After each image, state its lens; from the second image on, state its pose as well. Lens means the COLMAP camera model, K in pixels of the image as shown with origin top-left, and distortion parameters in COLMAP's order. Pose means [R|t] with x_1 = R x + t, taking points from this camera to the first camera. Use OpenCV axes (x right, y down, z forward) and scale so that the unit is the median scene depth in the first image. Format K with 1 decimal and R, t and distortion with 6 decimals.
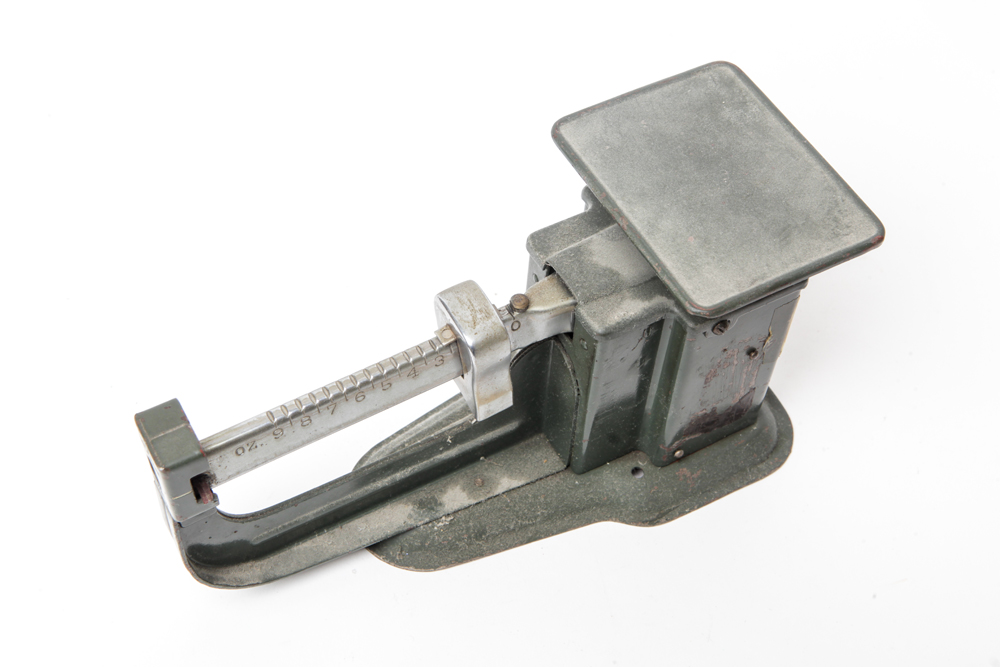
lens RADIAL K [[1437.8, 0, 500.0], [0, 1437.8, 333.5], [0, 0, 1]] dist [0.026203, 0.032421]
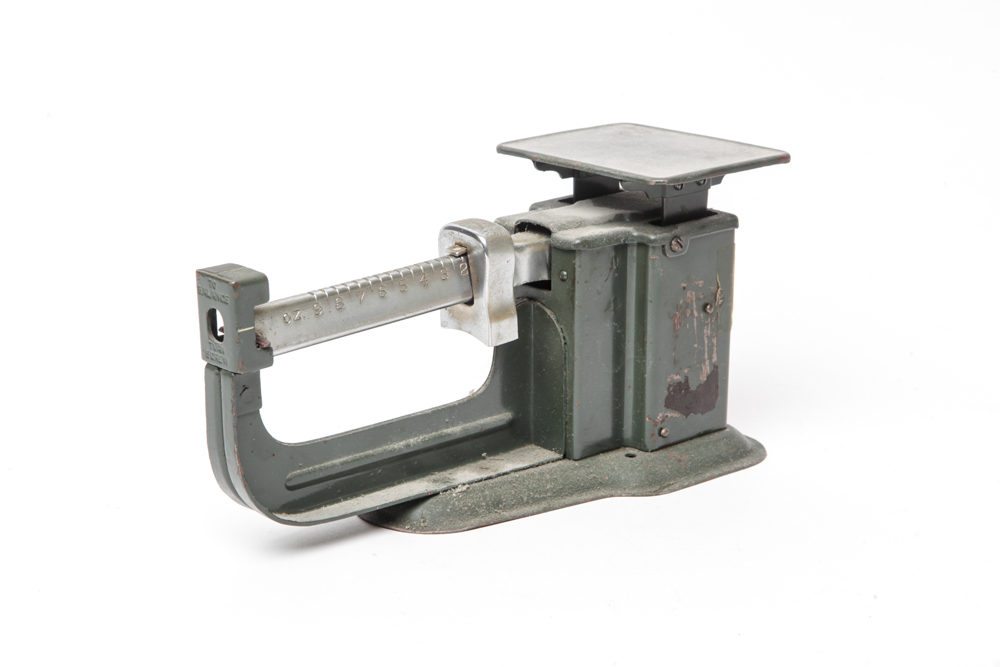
lens RADIAL K [[1912.4, 0, 500.0], [0, 1912.4, 333.5], [0, 0, 1]] dist [0.295729, 0.098217]
pose [[0.976234, -0.100421, 0.192051, -0.260456], [0.195020, 0.793574, -0.576374, 0.827693], [-0.094527, 0.600129, 0.794298, -0.148122]]
